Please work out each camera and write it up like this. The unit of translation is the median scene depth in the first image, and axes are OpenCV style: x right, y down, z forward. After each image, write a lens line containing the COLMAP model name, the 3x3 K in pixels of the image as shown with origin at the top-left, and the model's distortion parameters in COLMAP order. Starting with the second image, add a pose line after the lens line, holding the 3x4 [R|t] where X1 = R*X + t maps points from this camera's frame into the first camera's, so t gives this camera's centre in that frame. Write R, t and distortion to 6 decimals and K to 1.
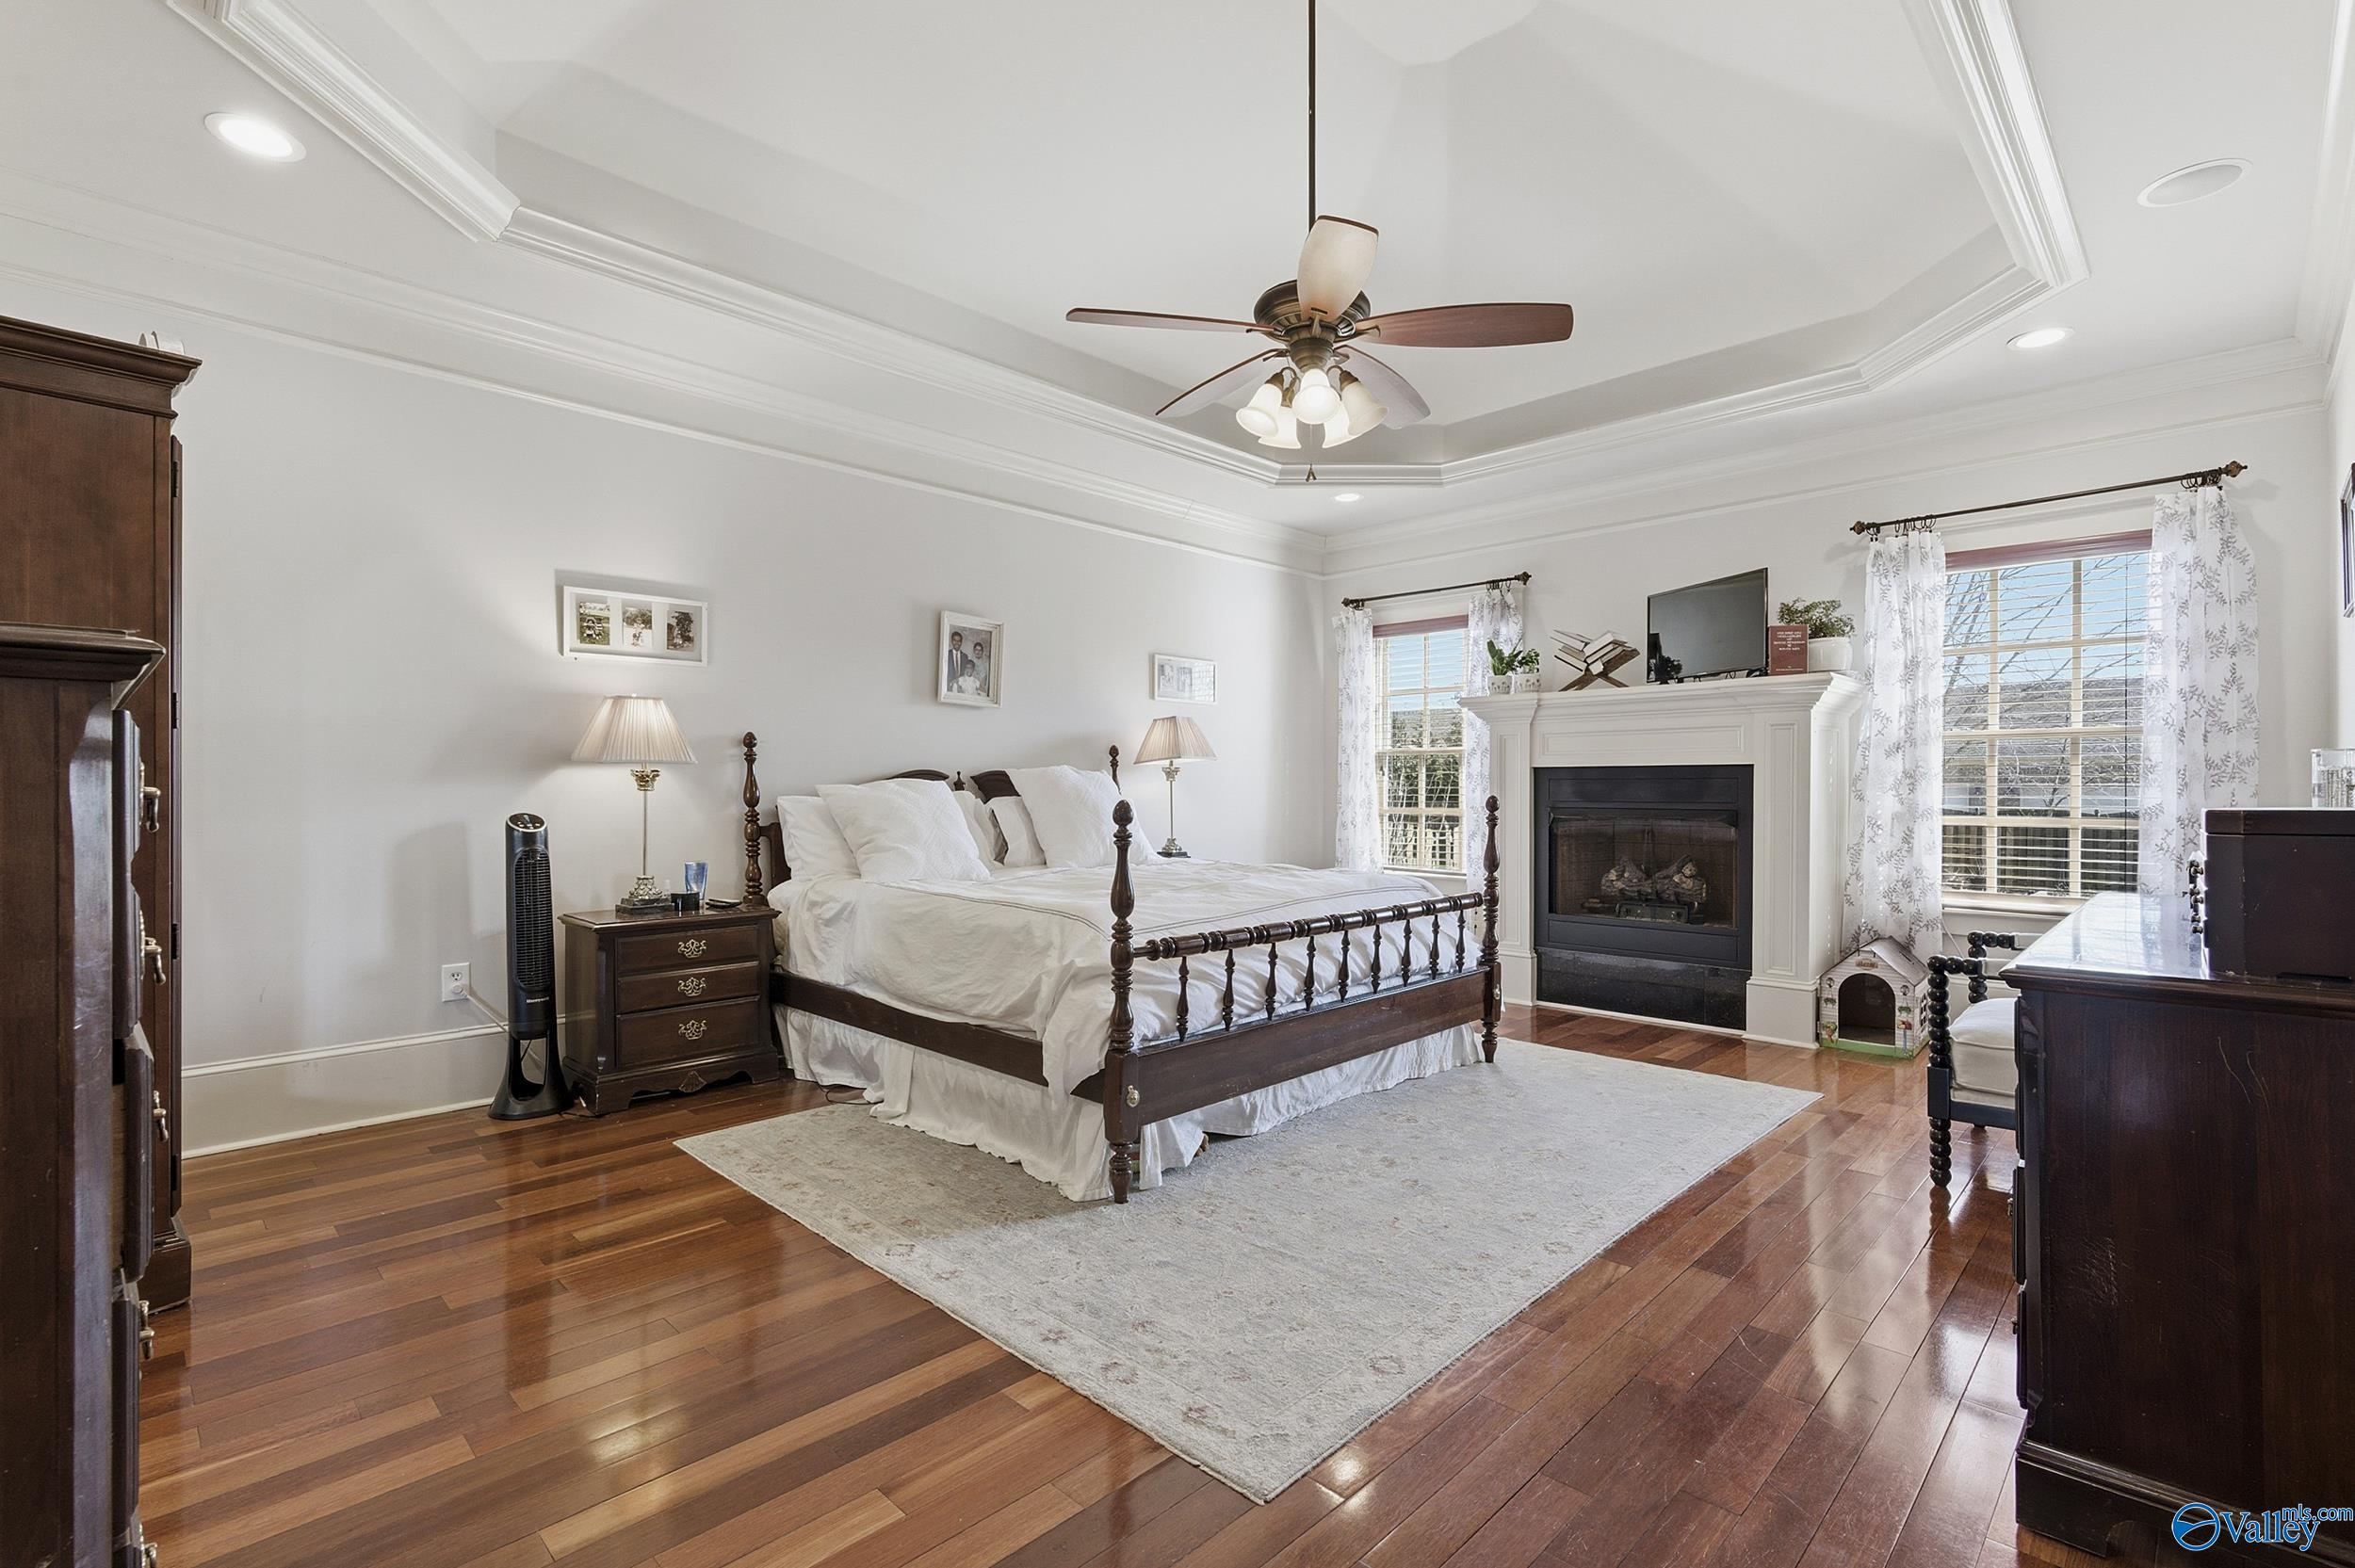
lens RADIAL K [[1063.0, 0, 1187.2], [0, 1063.0, 792.1], [0, 0, 1]] dist [-0.004941, 0.000098]
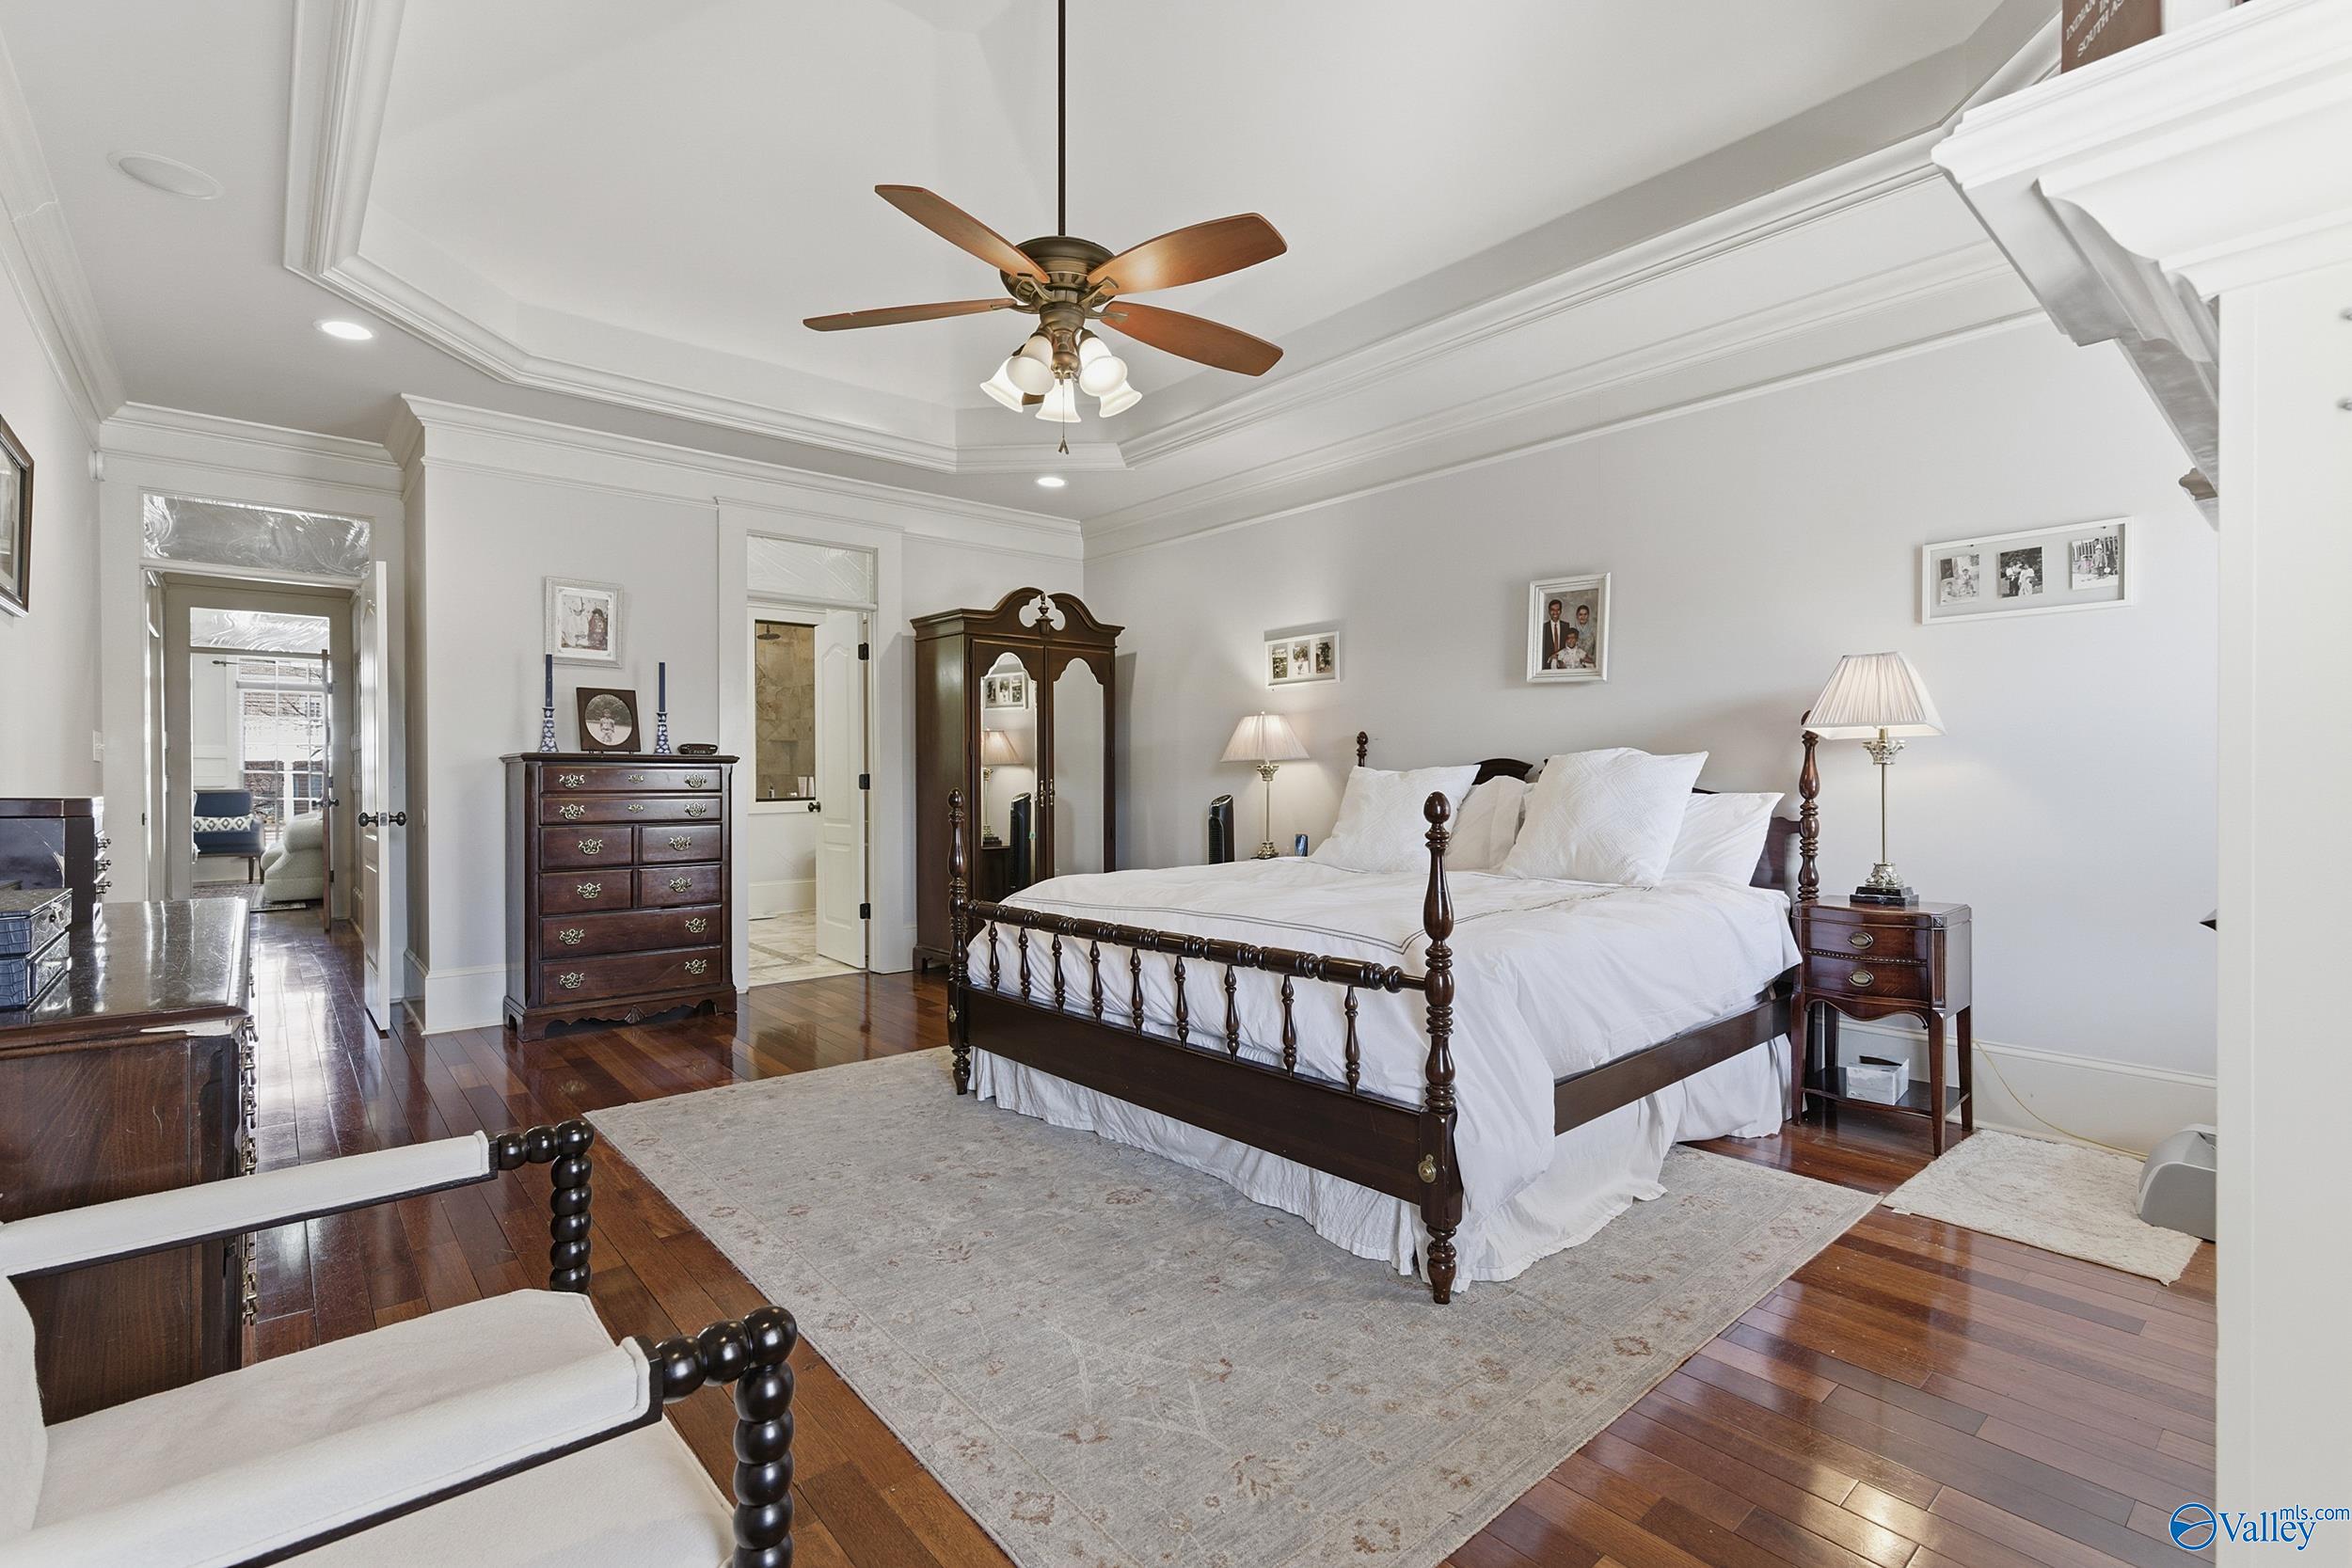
lens RADIAL K [[1061.7, 0, 1186.1], [0, 1061.7, 778.6], [0, 0, 1]] dist [-0.004941, 0.000098]
pose [[-0.075661, 0.000269, -0.997134, 0.840037], [-0.000188, 1.000000, 0.000284, -0.004165], [0.997134, 0.000208, -0.075661, 0.941612]]
